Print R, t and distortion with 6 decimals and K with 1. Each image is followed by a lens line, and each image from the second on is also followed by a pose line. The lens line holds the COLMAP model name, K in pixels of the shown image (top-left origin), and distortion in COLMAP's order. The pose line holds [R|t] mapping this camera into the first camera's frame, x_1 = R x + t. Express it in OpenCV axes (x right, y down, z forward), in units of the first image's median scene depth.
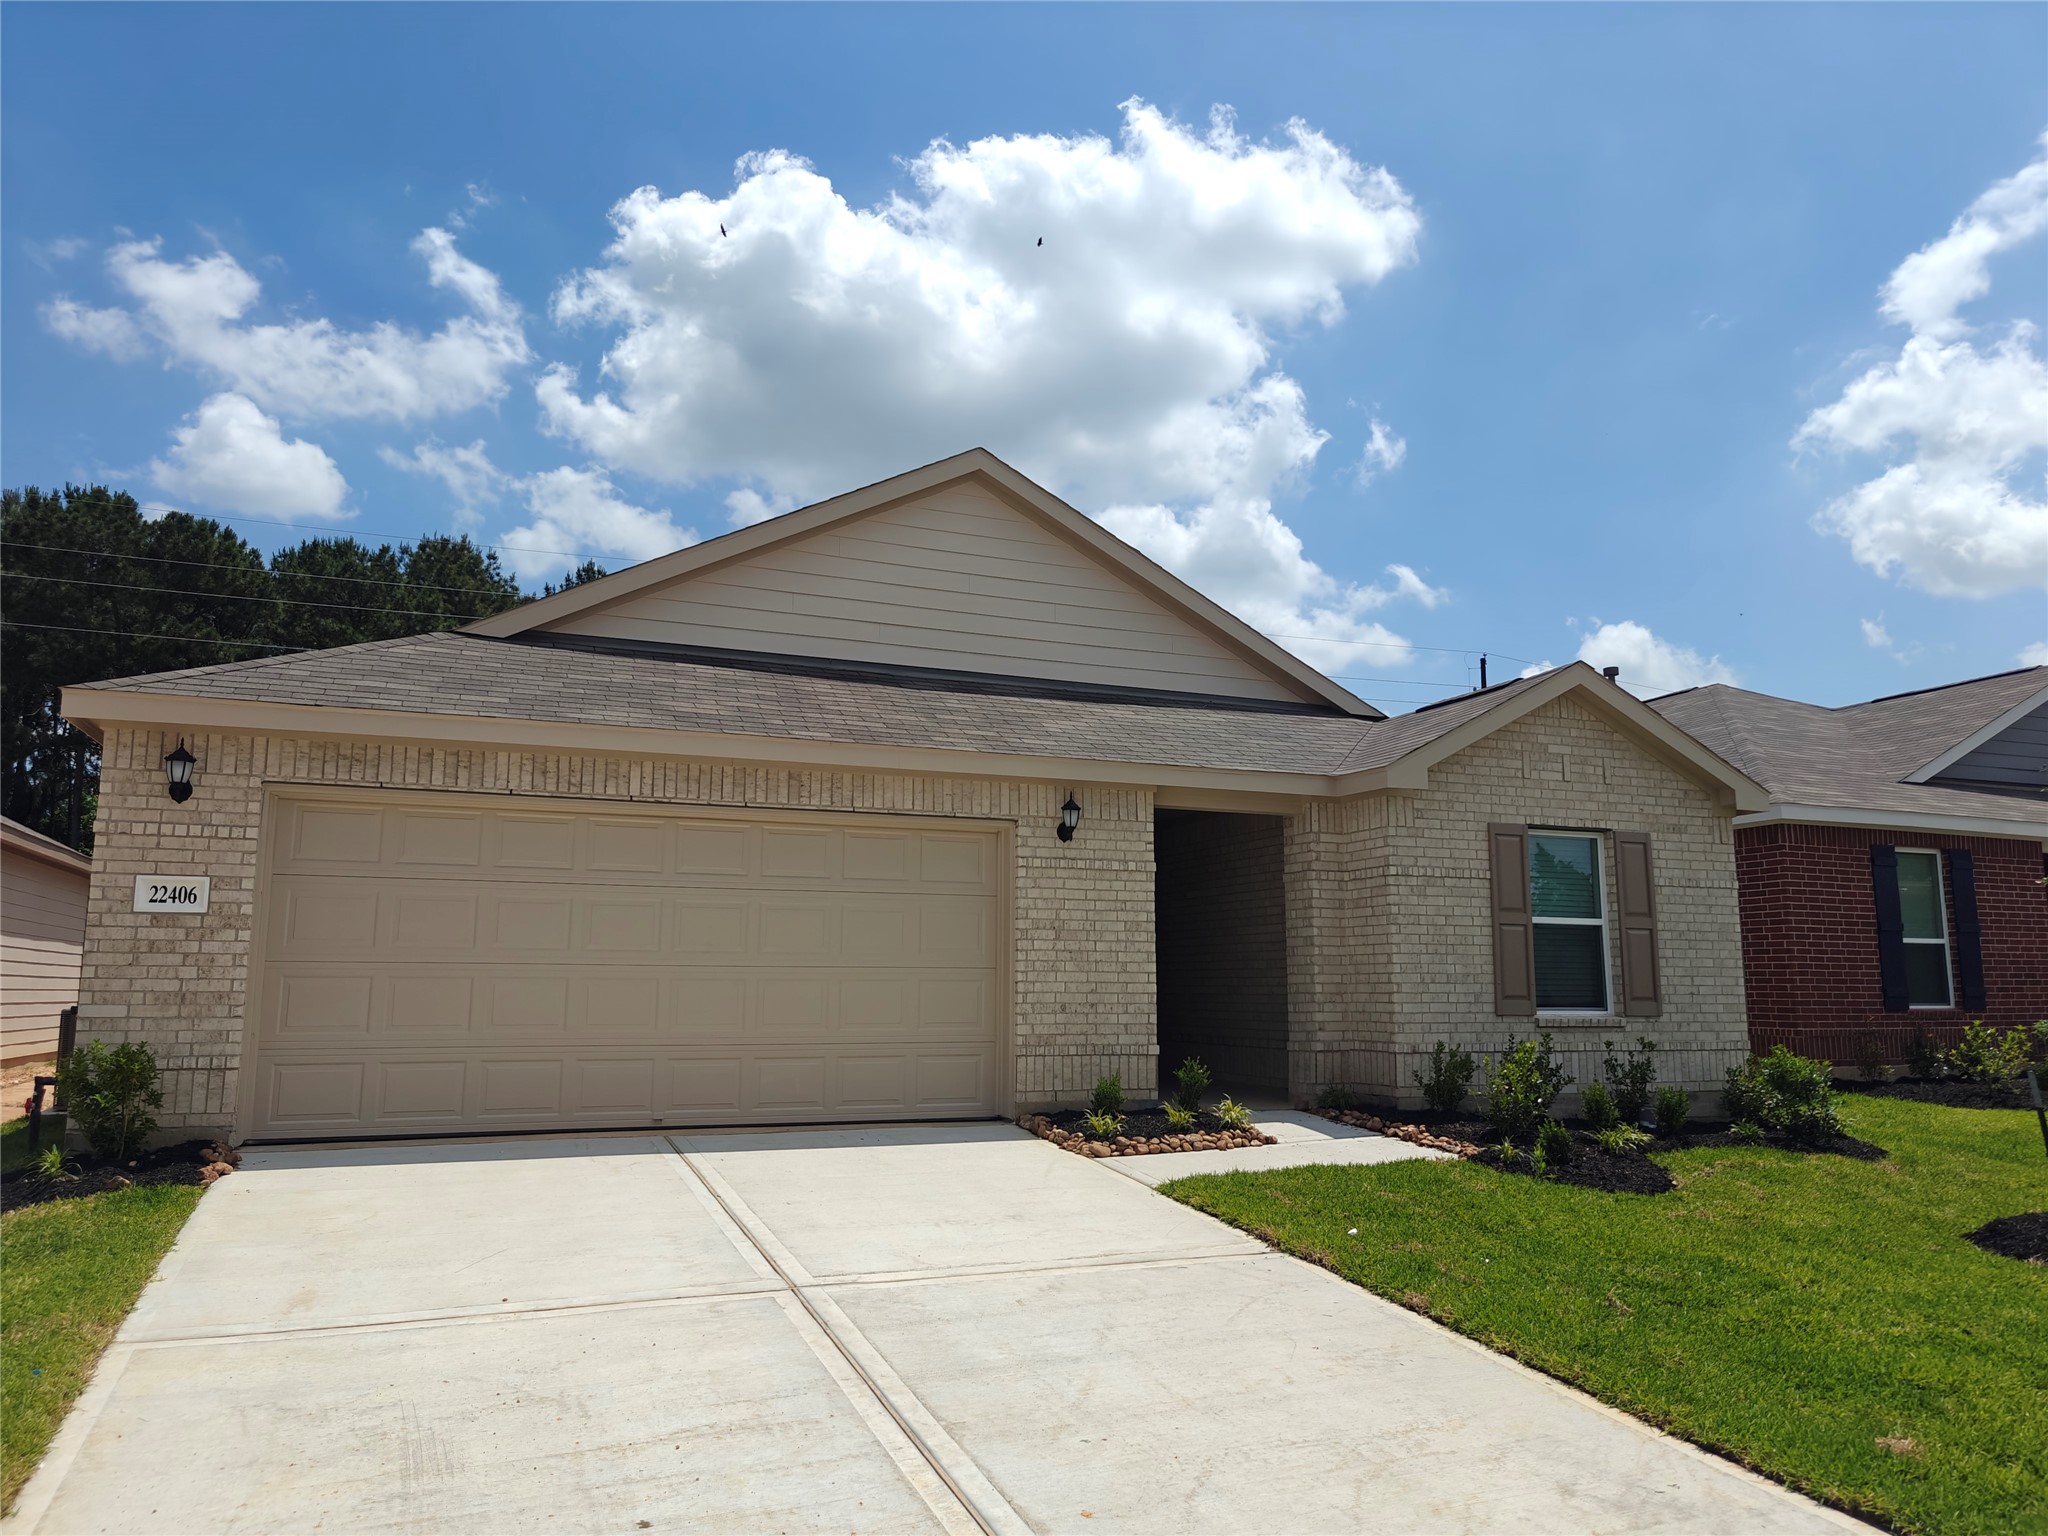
lens RADIAL K [[1418.6, 0, 1024.0], [0, 1418.6, 768.0], [0, 0, 1]] dist [0.029244, -0.039238]
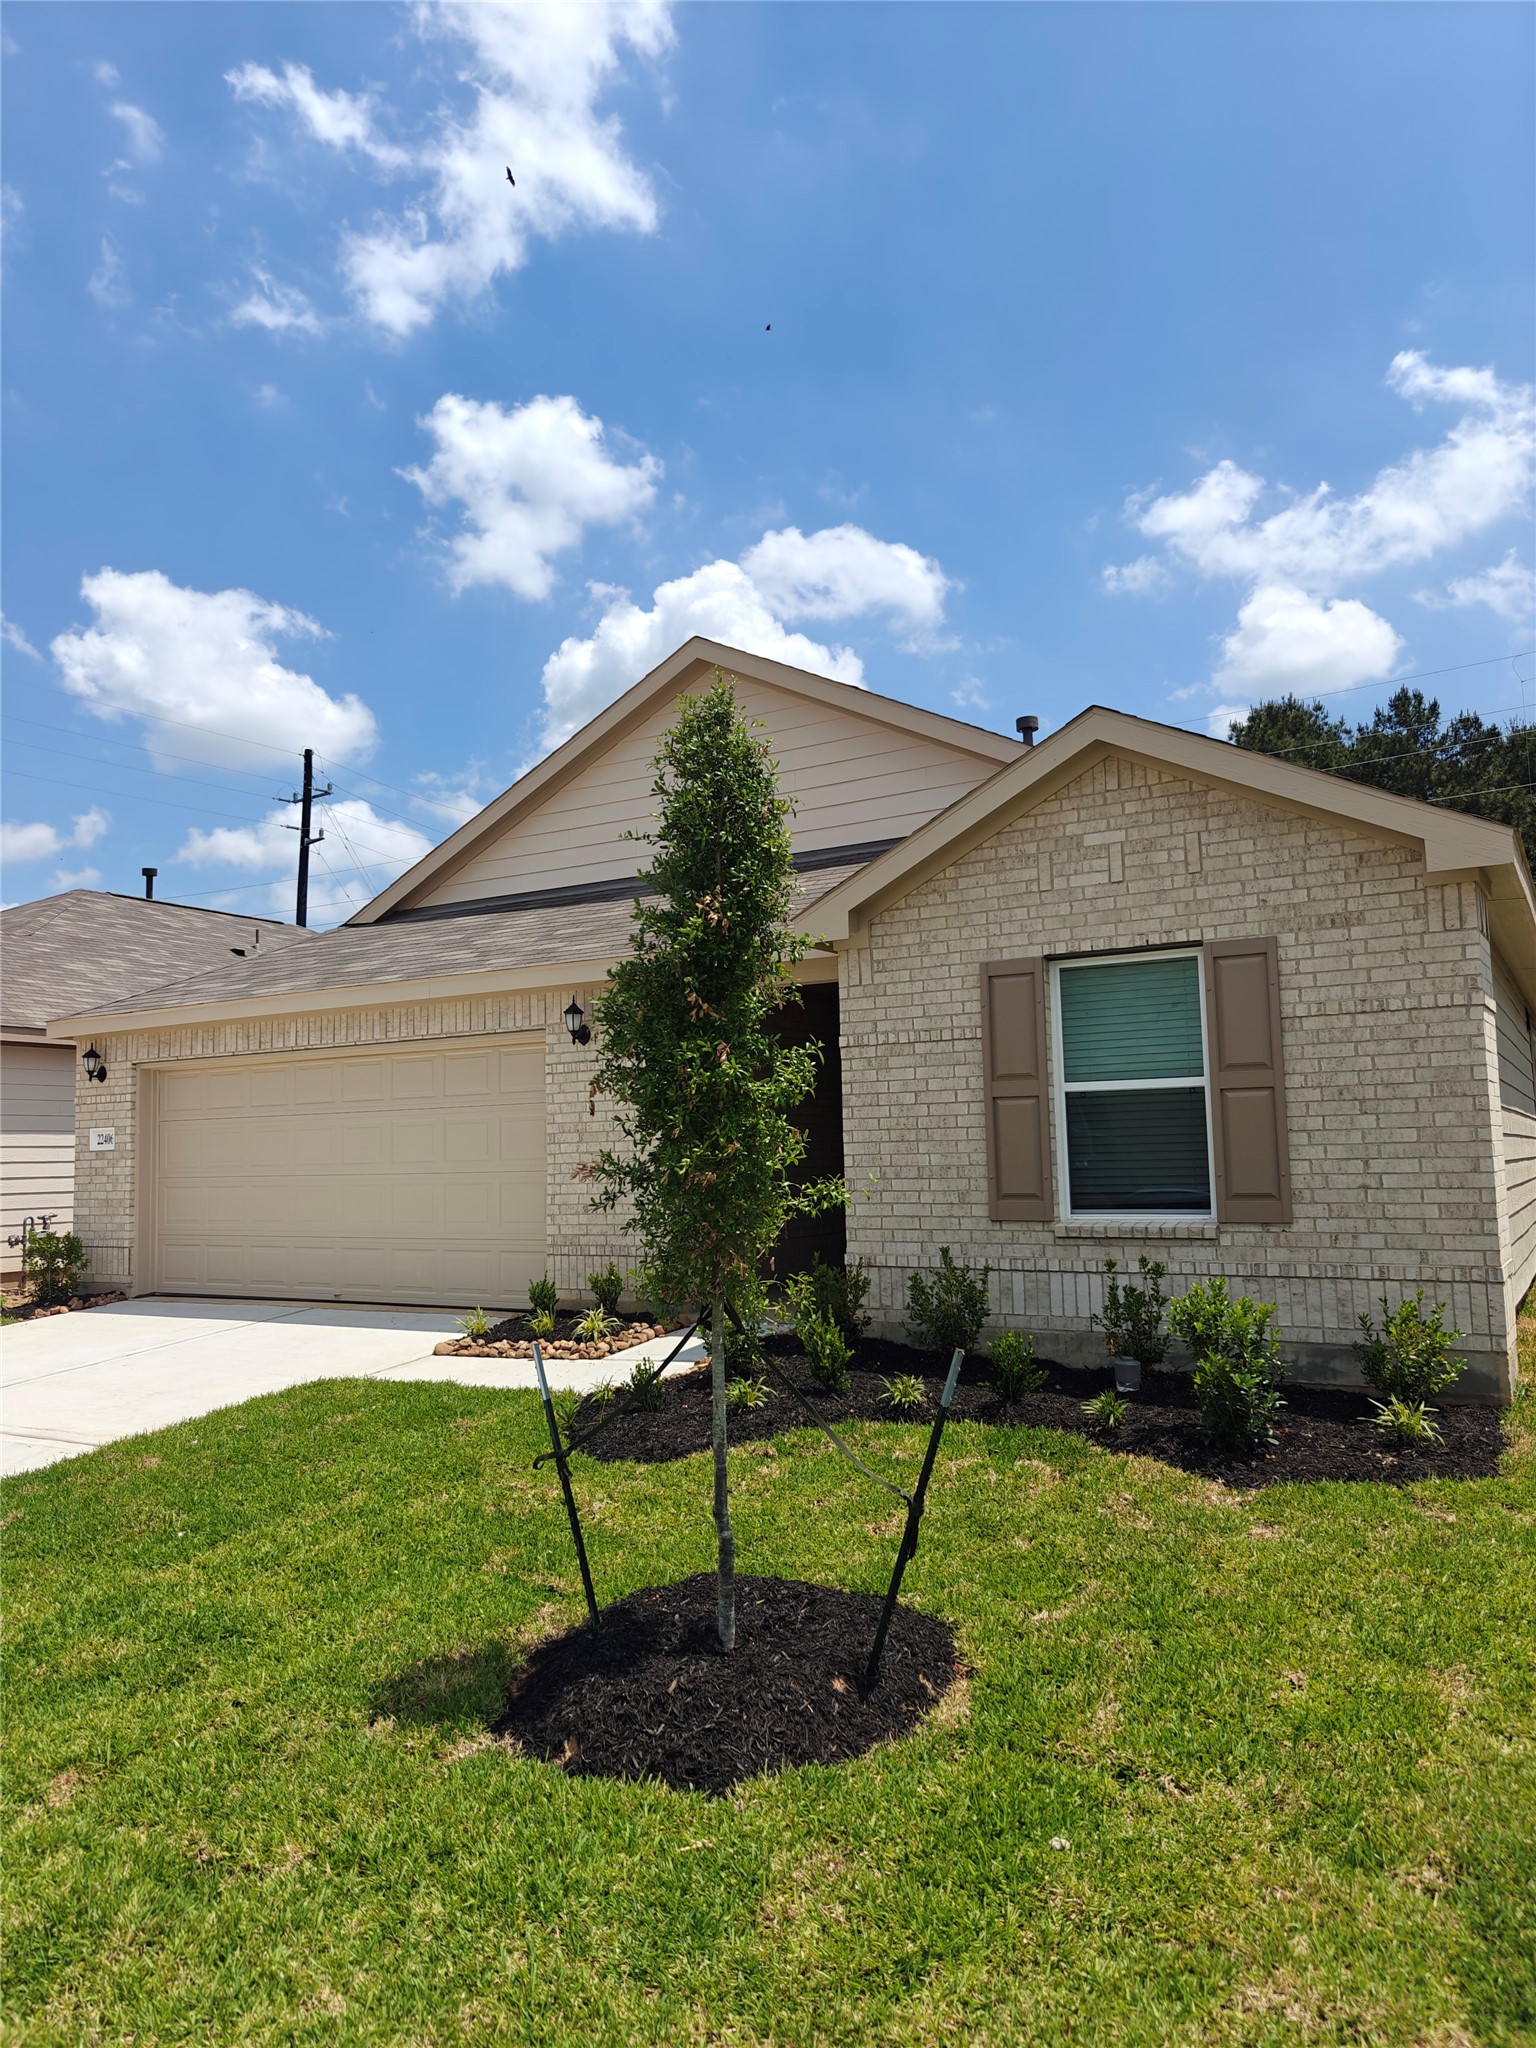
lens RADIAL K [[1461.2, 0, 693.4], [0, 1461.2, 1025.2], [0, 0, 1]] dist [0.049891, -0.120800]
pose [[0.581211, -0.095749, -0.808100, 0.883545], [0.143706, 0.989523, -0.013888, 0.061886], [0.800963, -0.108057, 0.588881, 0.440579]]
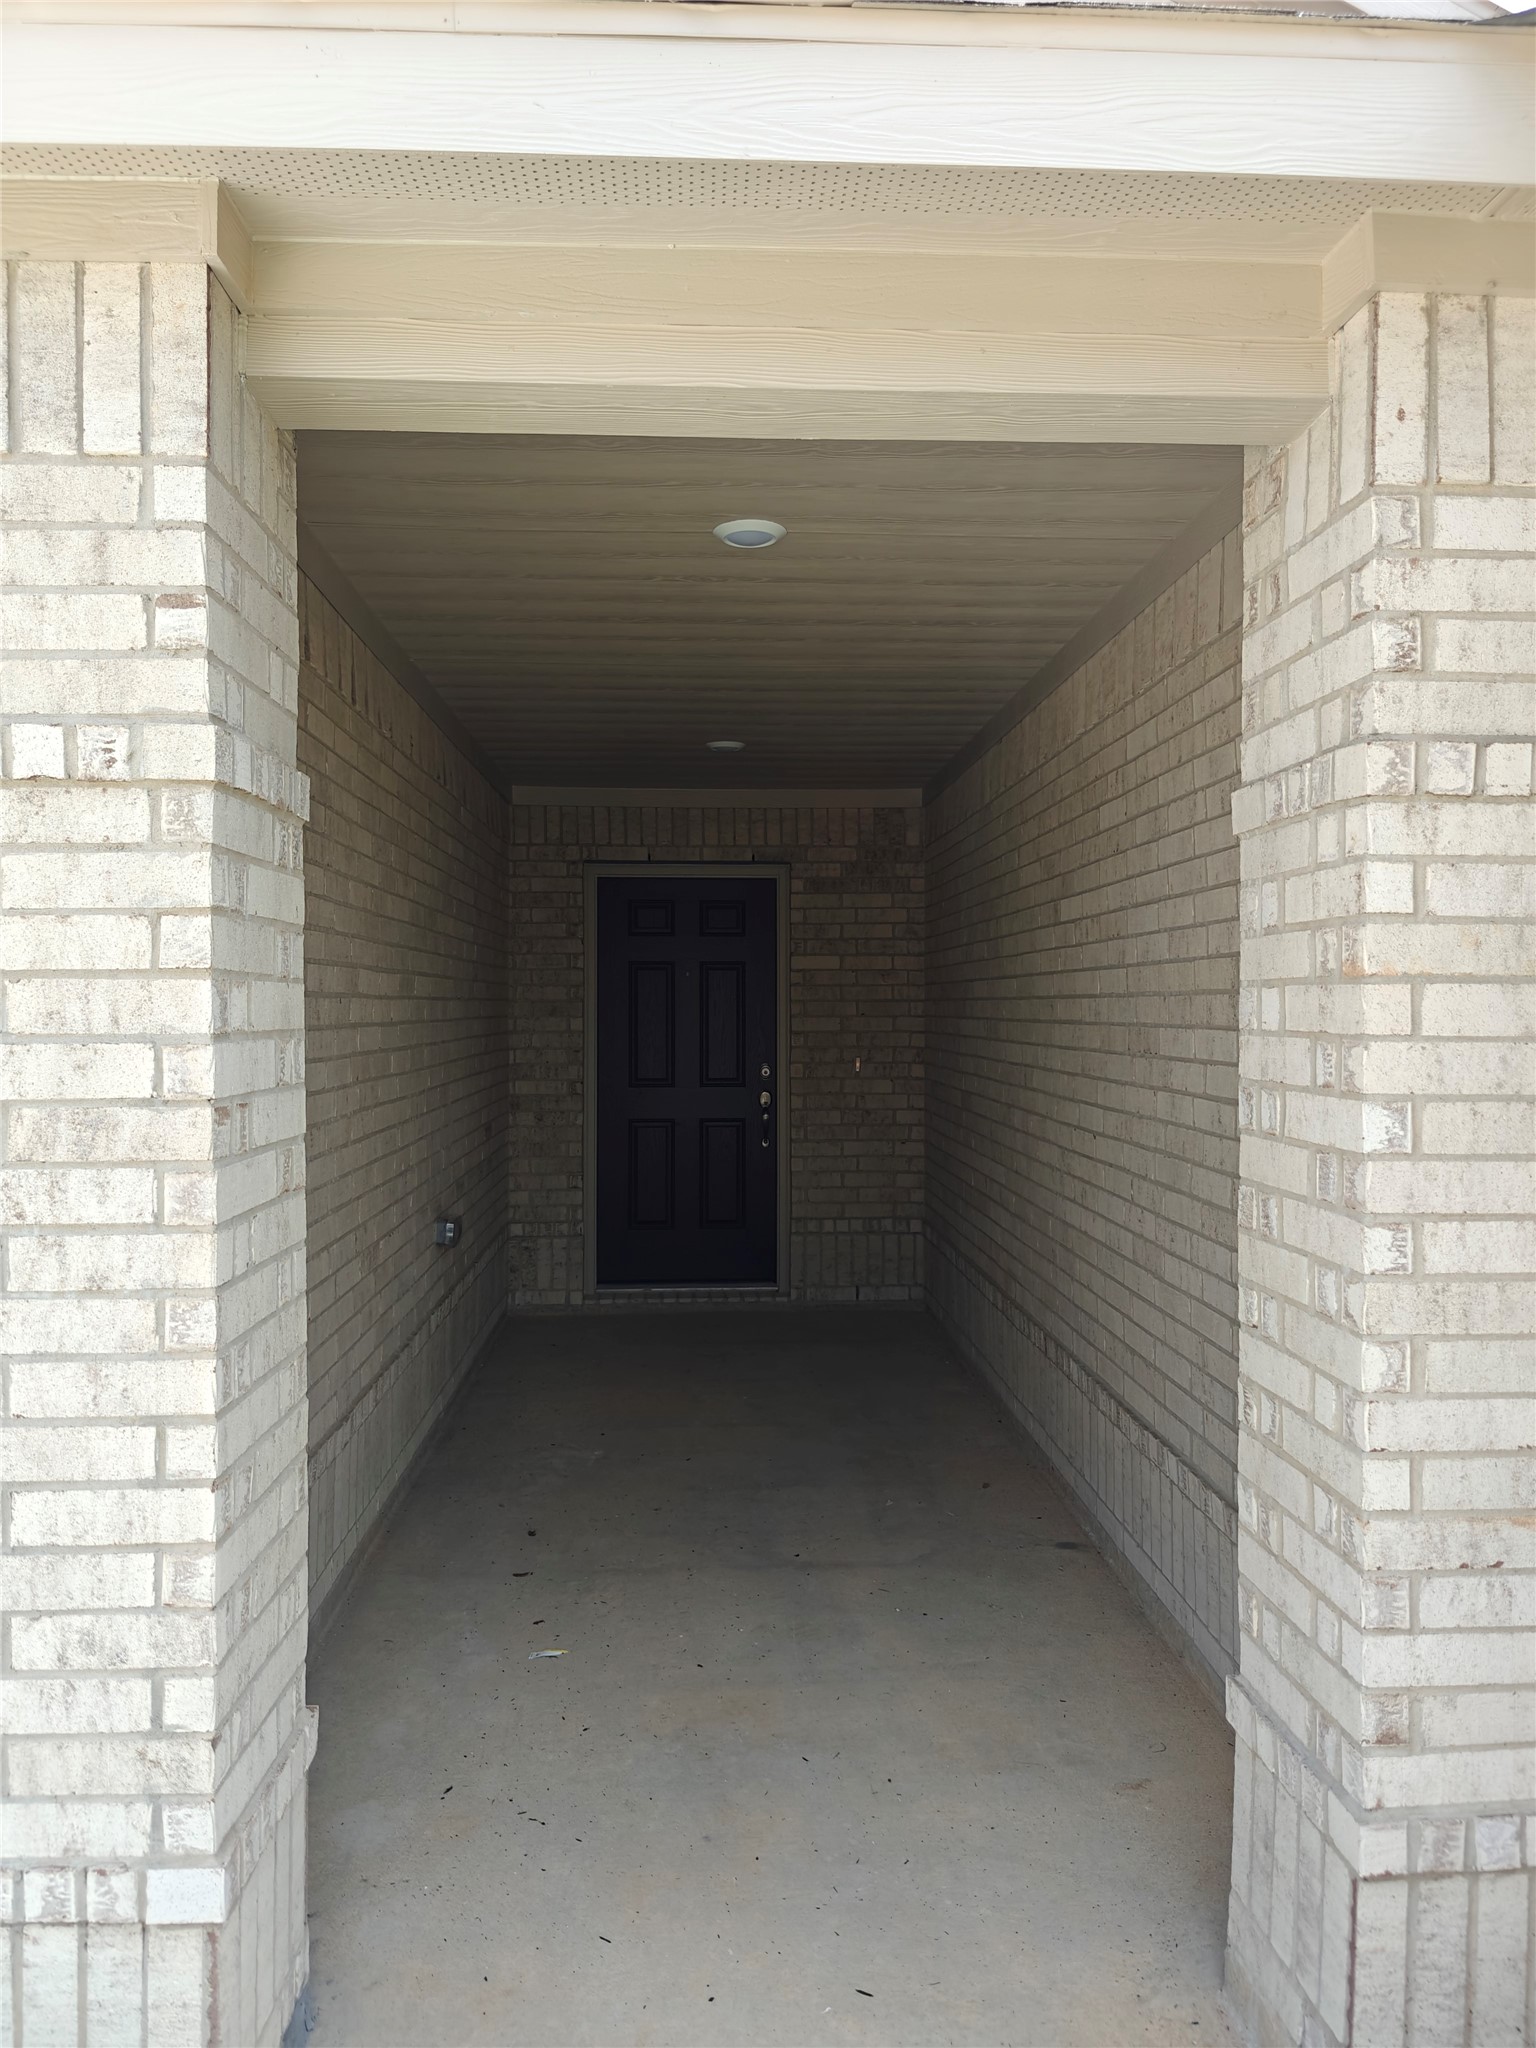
lens RADIAL K [[1422.9, 0, 768.0], [0, 1422.9, 1024.0], [0, 0, 1]] dist [0.073003, -0.079572]
pose [[0.944281, -0.000043, -0.329142, 0.201309], [0.056031, 0.985425, 0.160620, 0.076827], [0.324337, -0.170112, 0.930520, 0.862332]]
